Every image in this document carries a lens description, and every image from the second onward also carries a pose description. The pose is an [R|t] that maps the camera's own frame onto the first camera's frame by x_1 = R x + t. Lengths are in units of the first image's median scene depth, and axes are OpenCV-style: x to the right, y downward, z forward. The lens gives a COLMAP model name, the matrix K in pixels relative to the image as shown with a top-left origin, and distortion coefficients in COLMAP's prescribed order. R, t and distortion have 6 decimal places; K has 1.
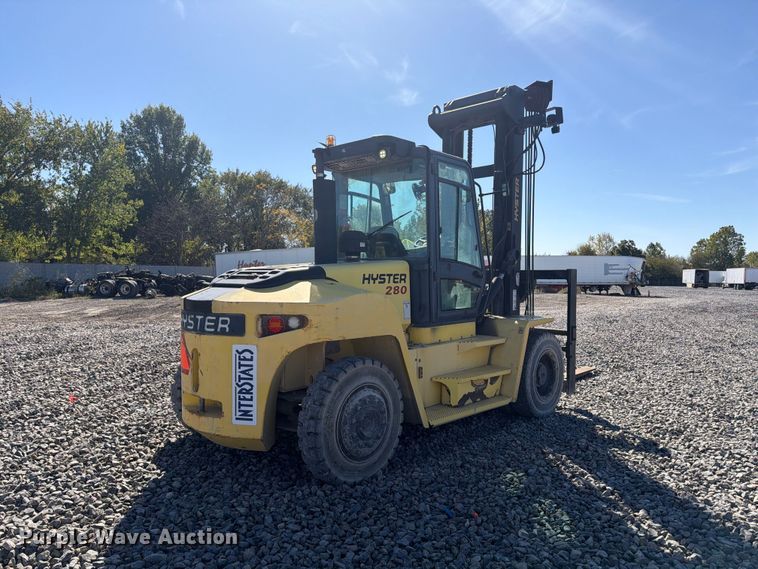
lens RADIAL K [[539.6, 0, 381.0], [0, 539.6, 289.5], [0, 0, 1]] dist [0.097017, -0.137958]
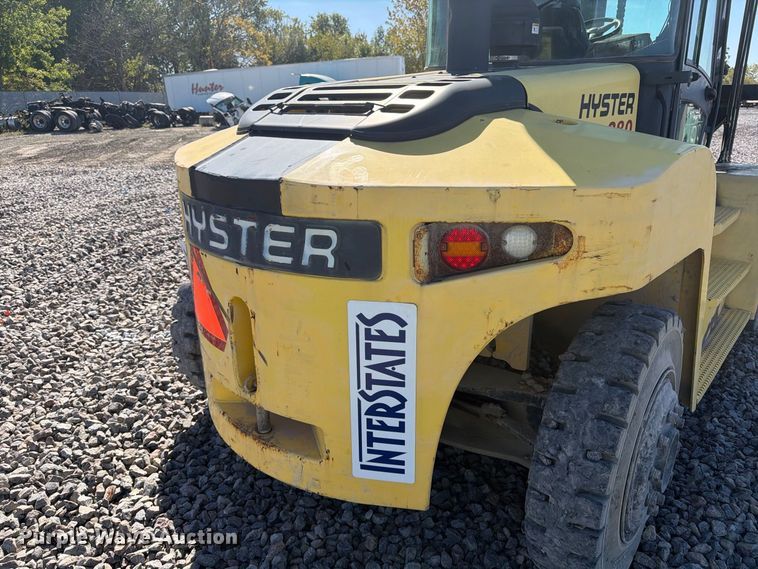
lens RADIAL K [[539.6, 0, 381.0], [0, 539.6, 289.5], [0, 0, 1]] dist [0.097017, -0.137958]
pose [[0.997831, -0.034612, 0.055991, -0.209622], [0.016012, 0.952675, 0.303569, -0.014699], [-0.063848, -0.302014, 0.951163, 0.499731]]
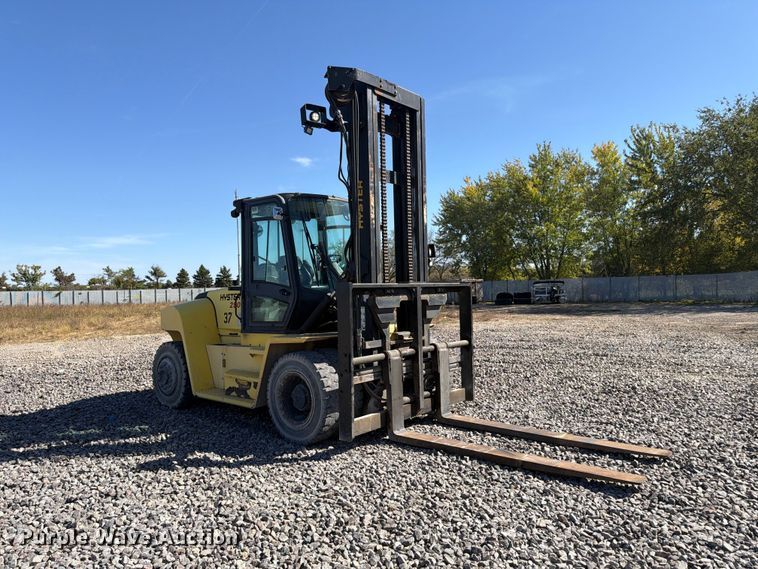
lens RADIAL K [[539.6, 0, 381.0], [0, 539.6, 289.5], [0, 0, 1]] dist [0.097017, -0.137958]
pose [[0.028277, -0.013005, -0.999516, 1.460430], [0.000823, 0.999915, -0.012987, -0.020702], [0.999600, -0.000456, 0.028285, 1.321235]]
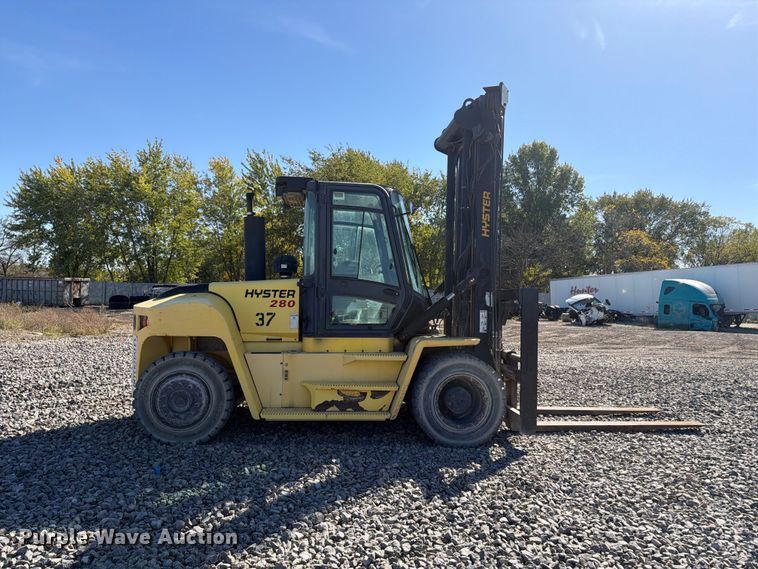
lens RADIAL K [[539.6, 0, 381.0], [0, 539.6, 289.5], [0, 0, 1]] dist [0.097017, -0.137958]
pose [[0.744553, -0.000953, -0.667563, 0.961361], [-0.033203, 0.998708, -0.038458, 0.008449], [0.666737, 0.050799, 0.743560, 0.254087]]
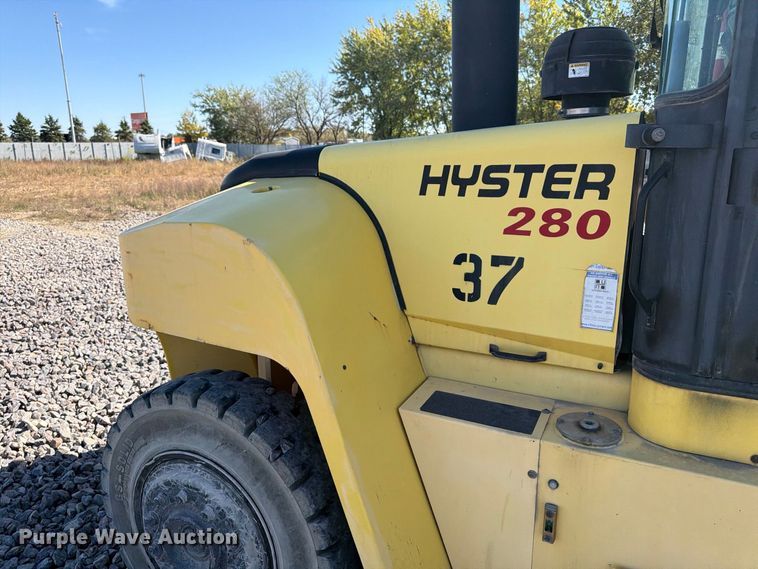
lens RADIAL K [[539.6, 0, 381.0], [0, 539.6, 289.5], [0, 0, 1]] dist [0.097017, -0.137958]
pose [[0.278319, 0.224828, -0.933804, 0.278038], [-0.022294, 0.973468, 0.227733, -0.027903], [0.960230, -0.042564, 0.275947, 0.810499]]
